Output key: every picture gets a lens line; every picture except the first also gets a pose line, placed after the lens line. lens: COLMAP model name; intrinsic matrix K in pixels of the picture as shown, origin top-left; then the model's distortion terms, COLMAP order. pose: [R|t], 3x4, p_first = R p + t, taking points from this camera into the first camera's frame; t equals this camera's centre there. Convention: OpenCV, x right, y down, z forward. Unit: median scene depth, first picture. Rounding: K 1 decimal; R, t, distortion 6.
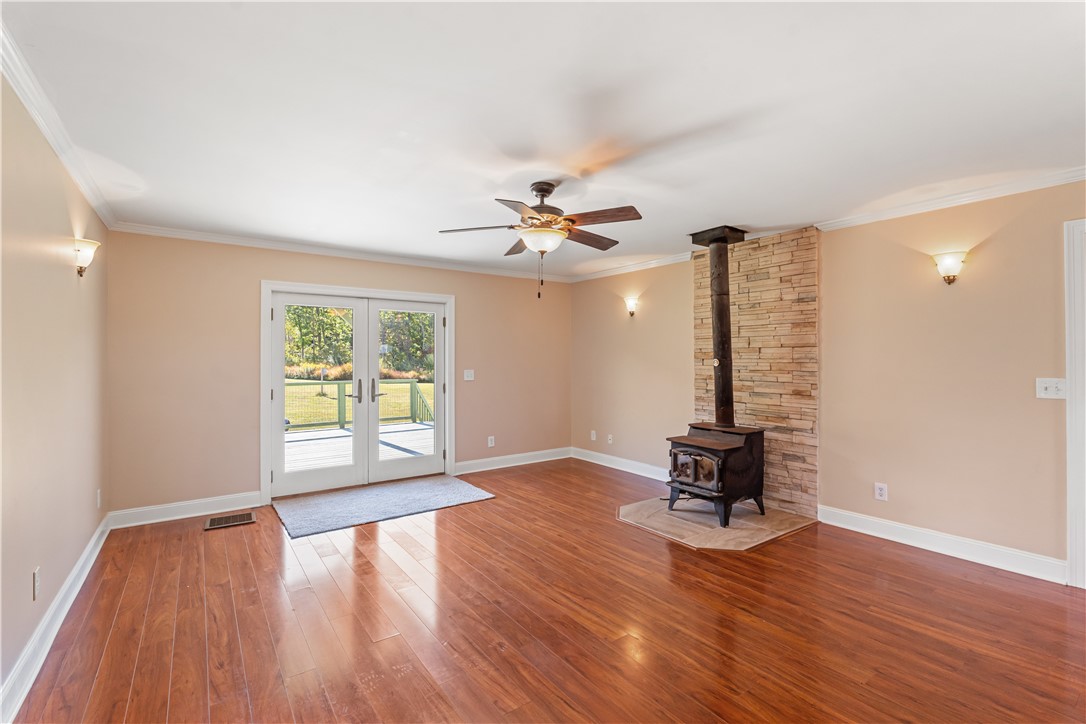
lens RADIAL K [[483.6, 0, 547.0], [0, 483.6, 361.2], [0, 0, 1]] dist [-0.004784, -0.000045]
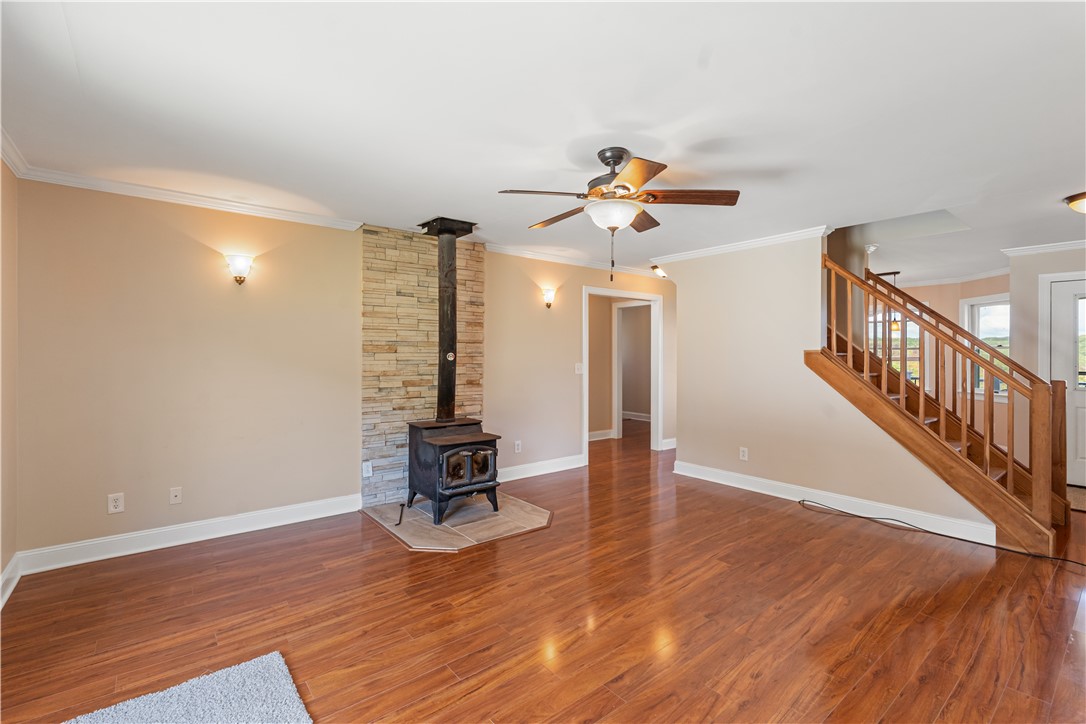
lens RADIAL K [[483.6, 0, 546.2], [0, 483.6, 354.8], [0, 0, 1]] dist [-0.004784, -0.000045]
pose [[-0.049936, 0.001441, 0.998751, -0.650965], [0.002147, 0.999997, -0.001335, 0.000984], [-0.998750, 0.002078, -0.049939, 0.874839]]
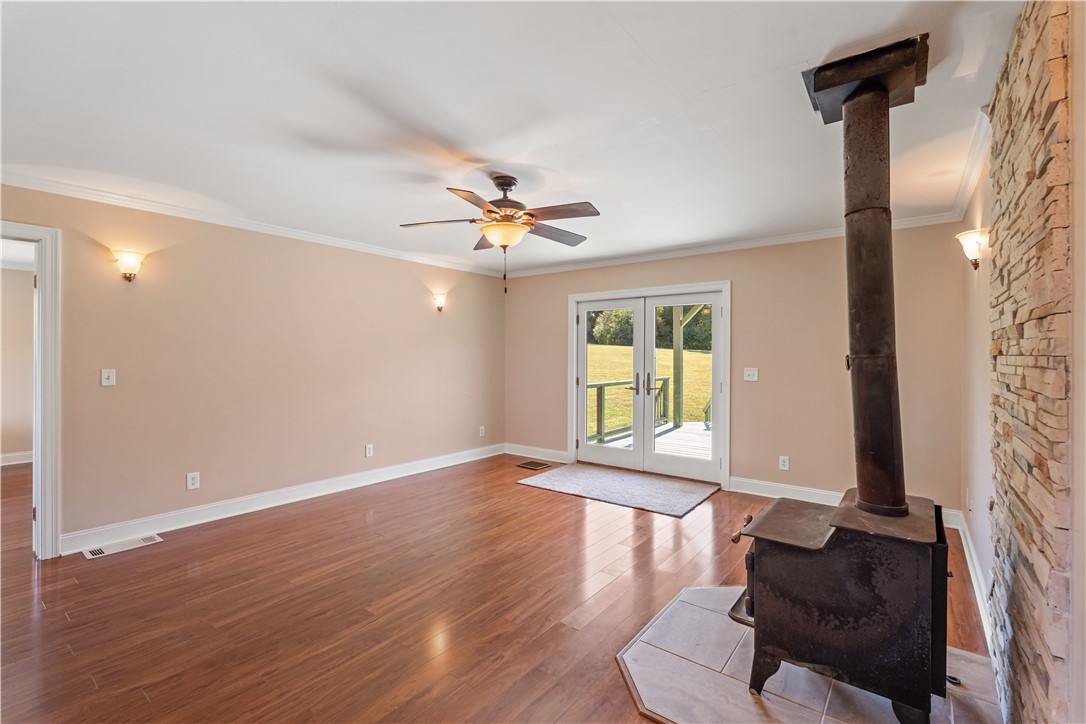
lens RADIAL K [[483.6, 0, 540.3], [0, 483.6, 357.7], [0, 0, 1]] dist [-0.004784, -0.000045]
pose [[0.273253, 0.008498, -0.961905, 0.728019], [-0.006748, 0.999953, 0.006917, -0.003592], [0.961918, 0.004601, 0.273298, 0.602222]]
